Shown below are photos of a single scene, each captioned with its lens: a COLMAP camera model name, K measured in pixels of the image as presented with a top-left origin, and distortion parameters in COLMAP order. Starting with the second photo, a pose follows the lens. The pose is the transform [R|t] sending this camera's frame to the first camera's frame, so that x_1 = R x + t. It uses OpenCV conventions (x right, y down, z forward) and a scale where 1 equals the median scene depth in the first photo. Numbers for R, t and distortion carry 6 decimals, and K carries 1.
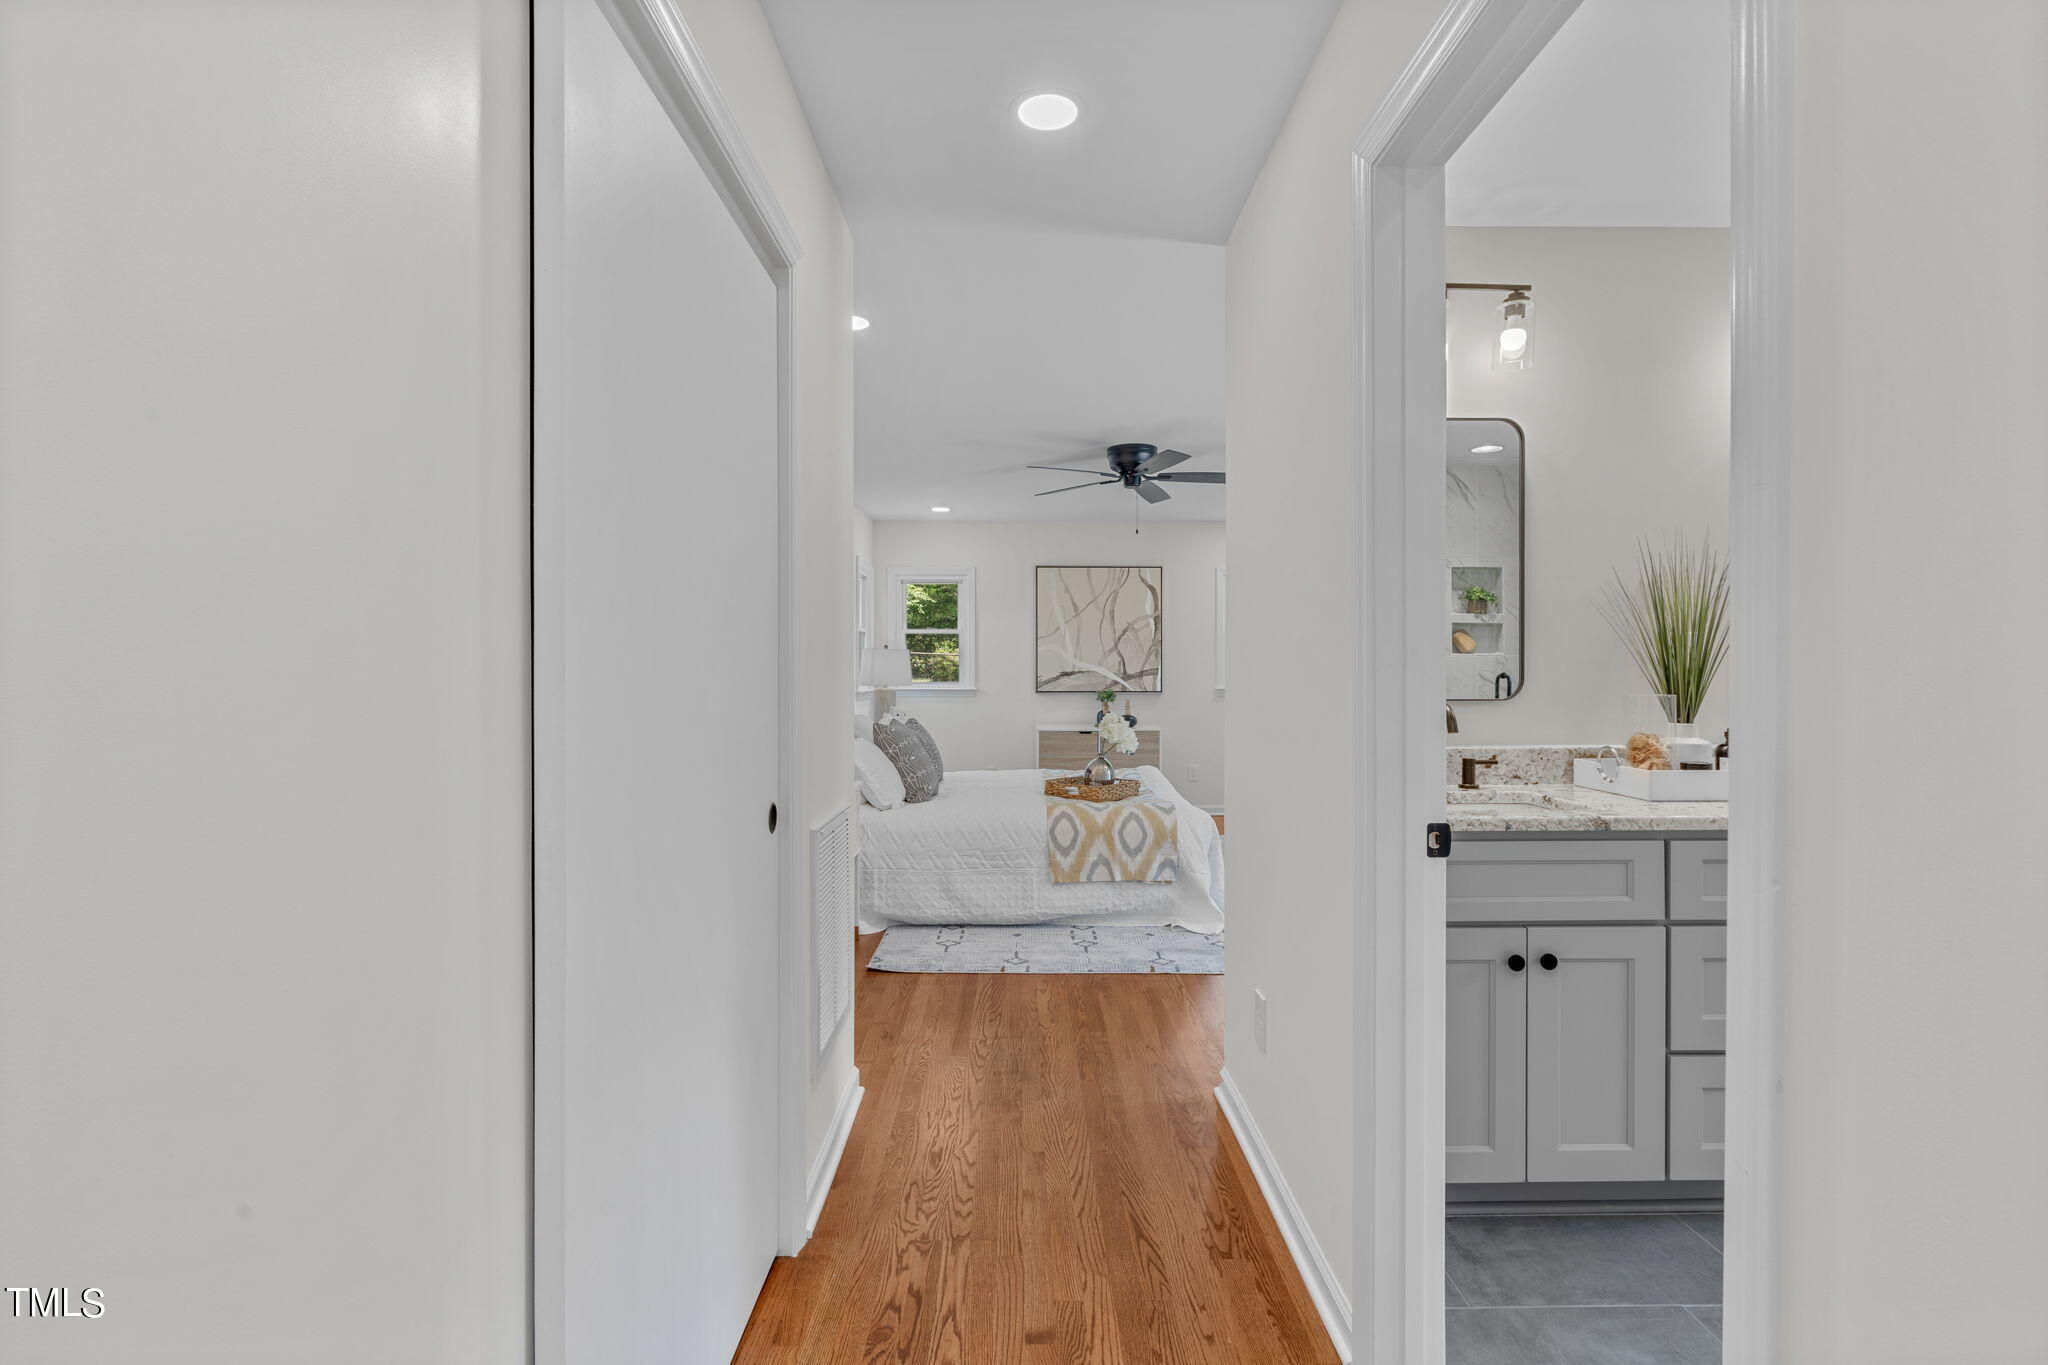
lens RADIAL K [[933.9, 0, 1025.7], [0, 933.9, 674.0], [0, 0, 1]] dist [-0.010654, 0.002829]
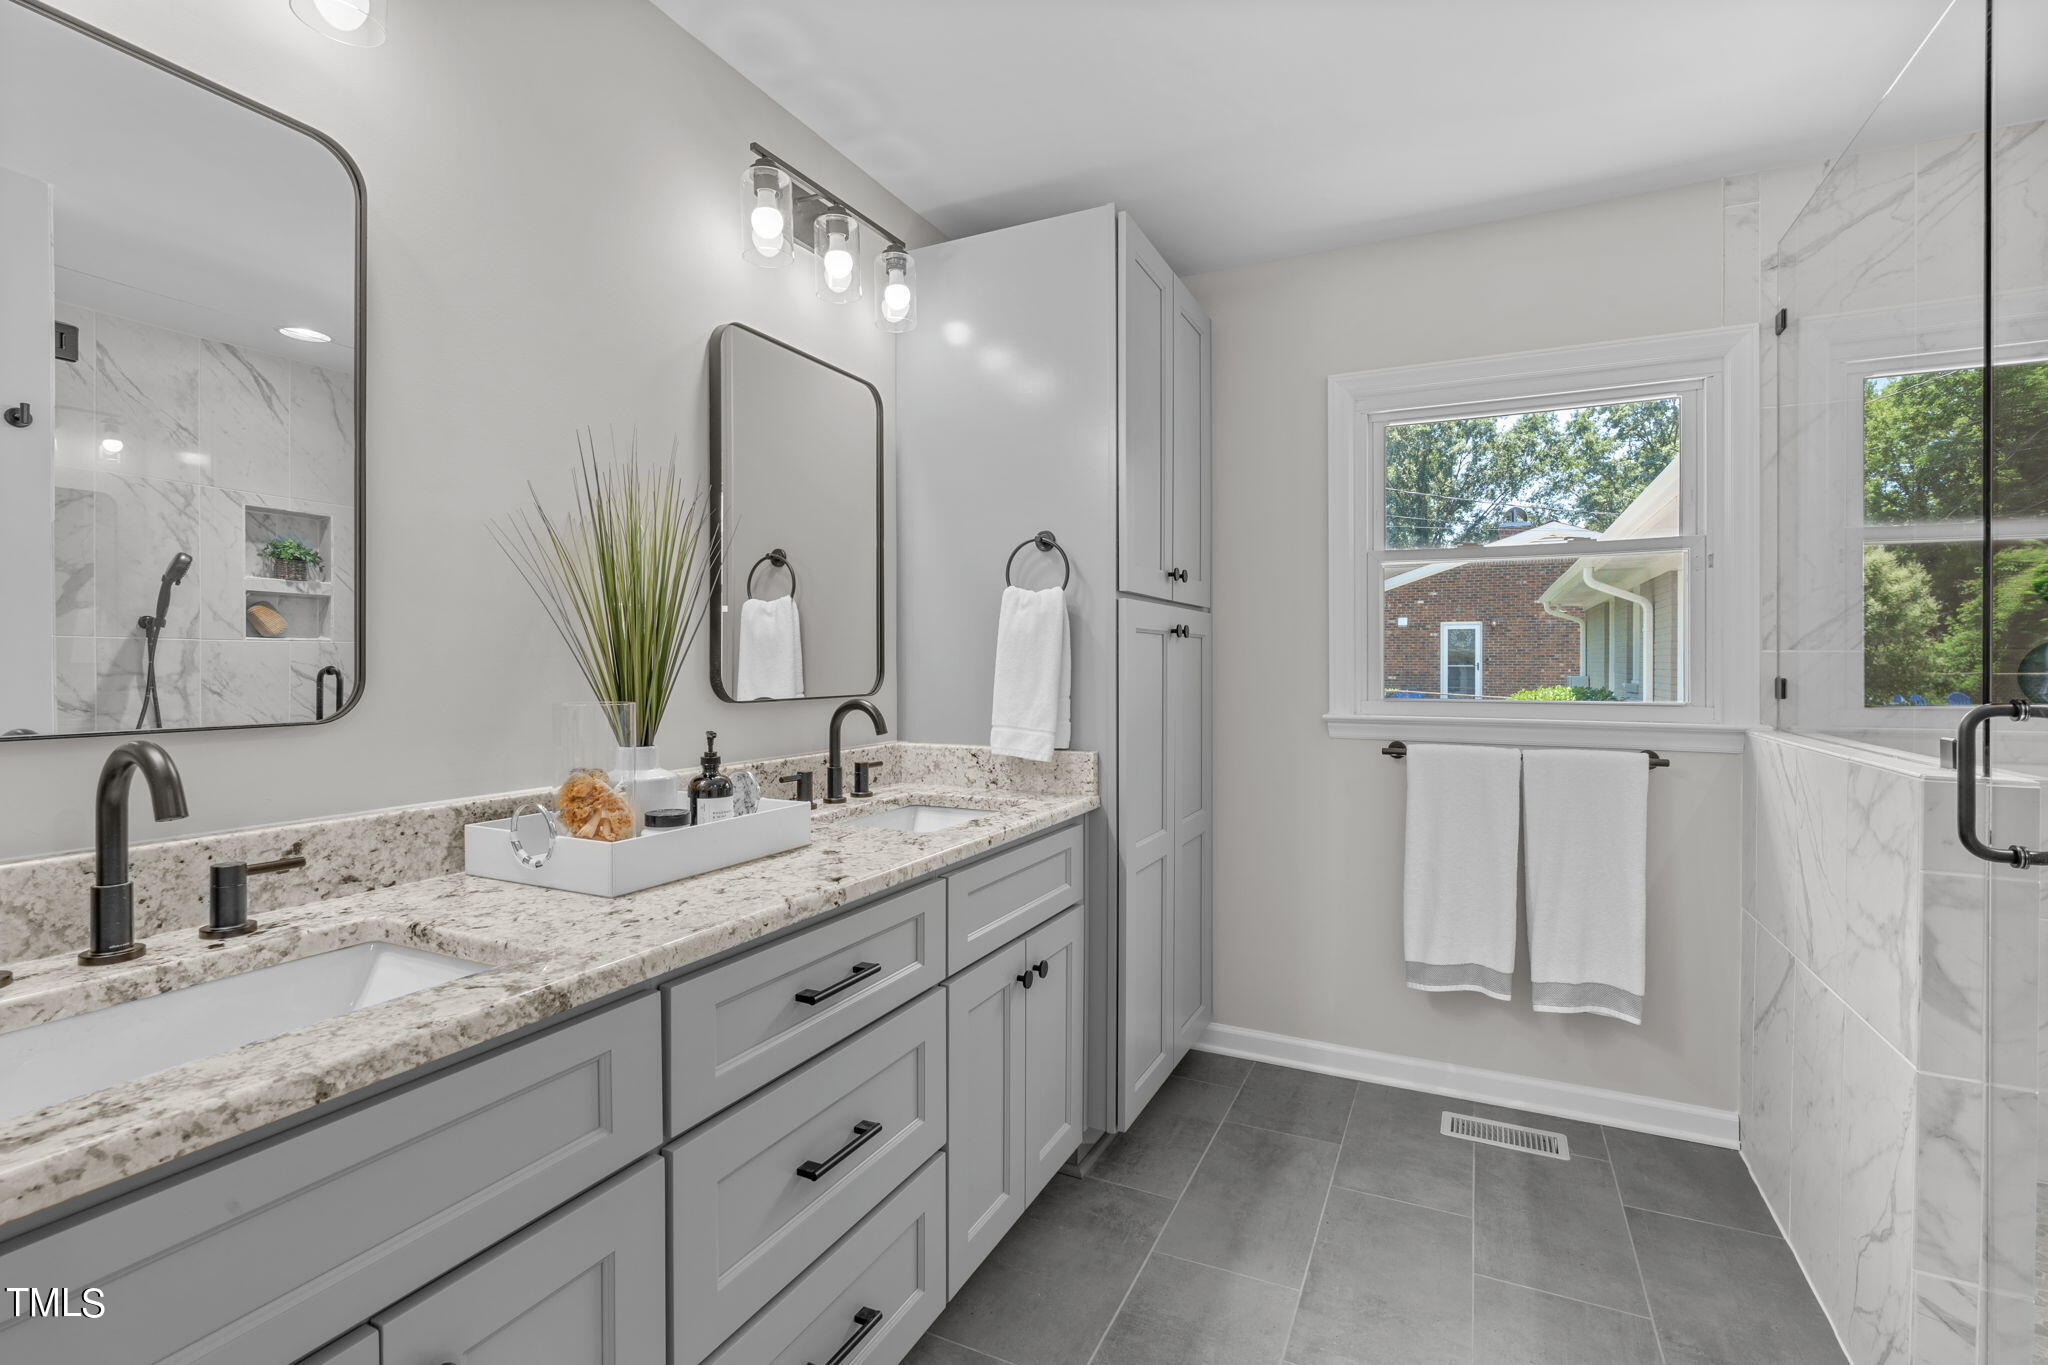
lens RADIAL K [[933.9, 0, 1018.6], [0, 933.9, 669.6], [0, 0, 1]] dist [-0.010654, 0.002829]
pose [[0.448445, -0.003230, 0.893804, 0.249900], [0.000919, 0.999995, 0.003153, -0.000542], [-0.893810, -0.000593, 0.448446, 0.469215]]
